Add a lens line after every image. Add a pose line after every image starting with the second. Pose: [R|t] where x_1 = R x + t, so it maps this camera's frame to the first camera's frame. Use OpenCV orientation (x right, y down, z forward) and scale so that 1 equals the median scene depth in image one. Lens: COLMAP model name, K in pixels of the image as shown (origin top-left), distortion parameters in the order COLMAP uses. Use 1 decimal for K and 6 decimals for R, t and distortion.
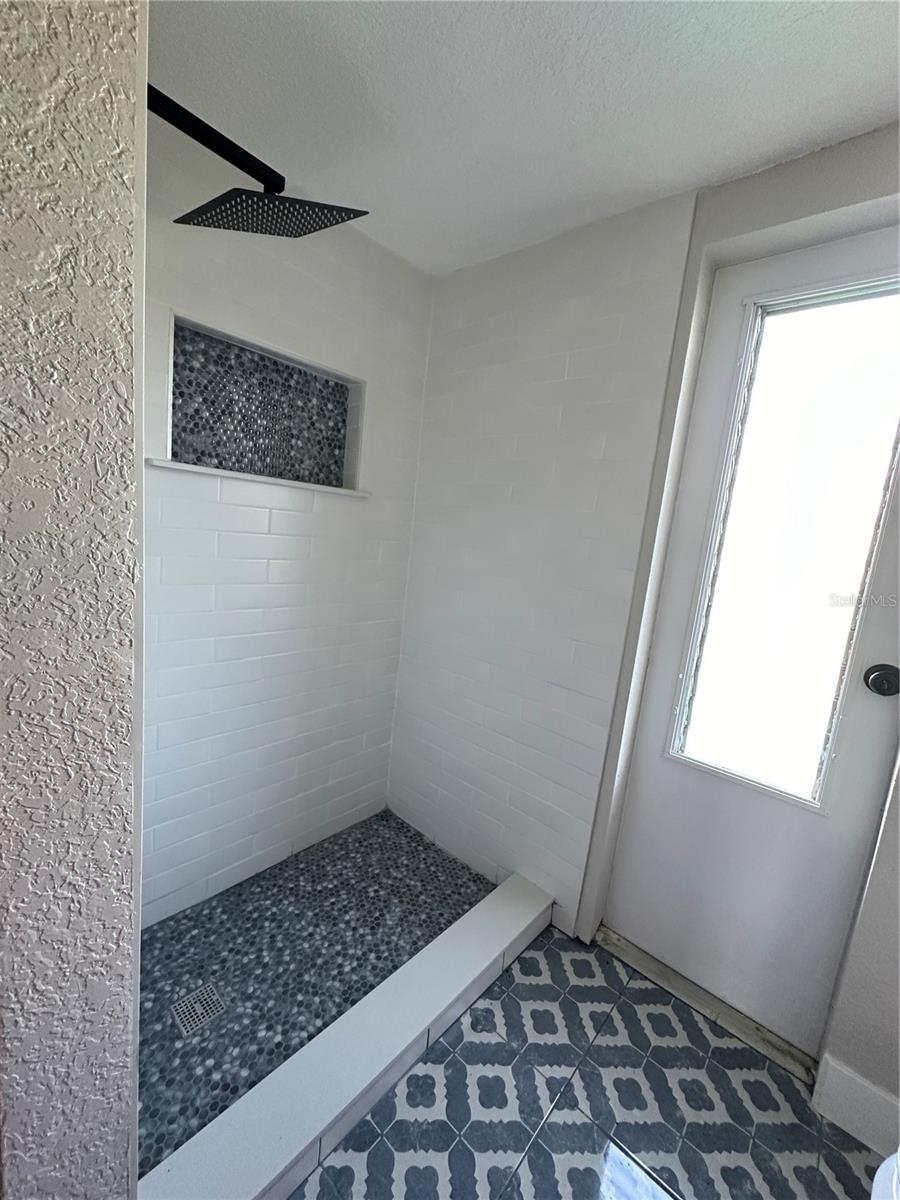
lens RADIAL K [[479.2, 0, 452.2], [0, 479.2, 599.0], [0, 0, 1]] dist [-0.000733, -0.000154]
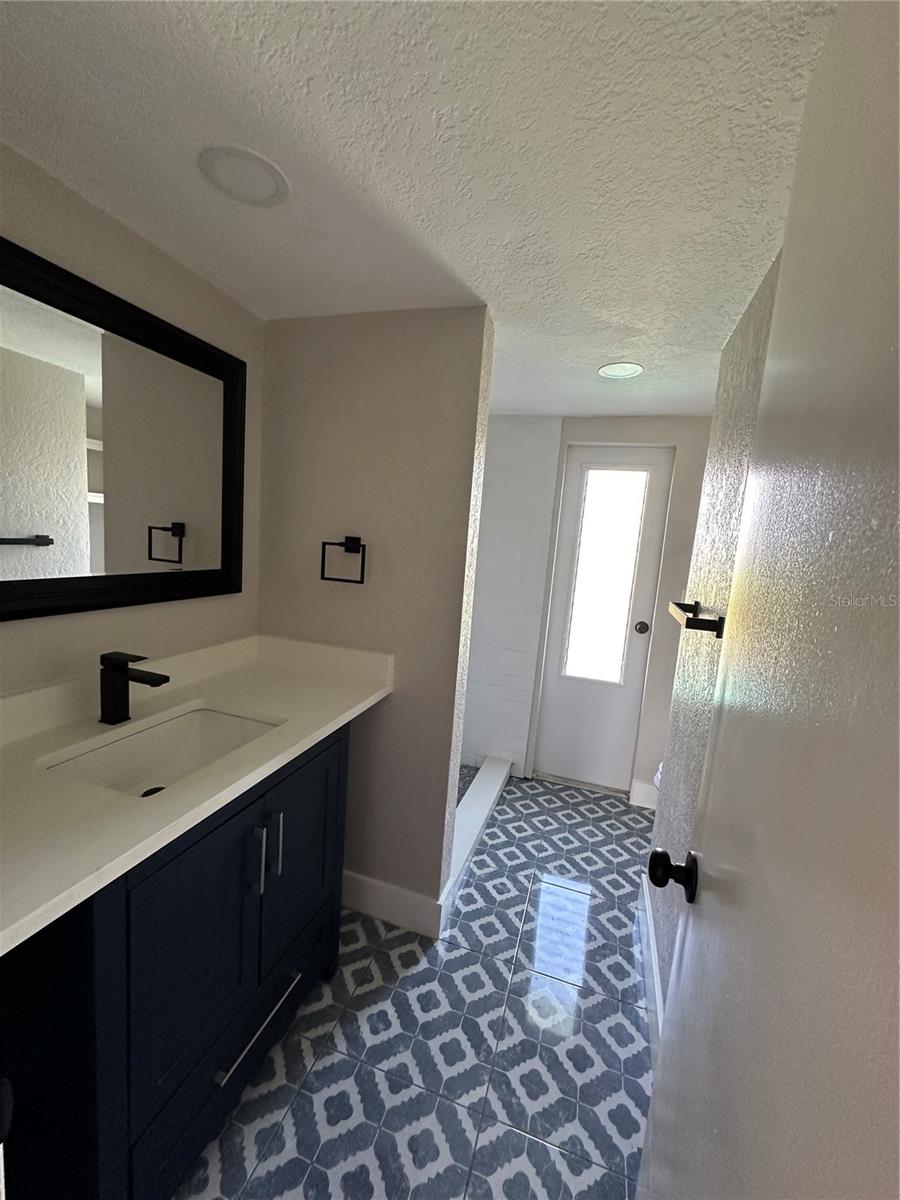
lens RADIAL K [[479.2, 0, 447.9], [0, 479.2, 600.0], [0, 0, 1]] dist [-0.000733, -0.000154]
pose [[0.919949, -0.086388, 0.382402, -0.868651], [0.076732, 0.996230, 0.040463, -0.137464], [-0.384456, -0.007881, 0.923110, -0.819031]]
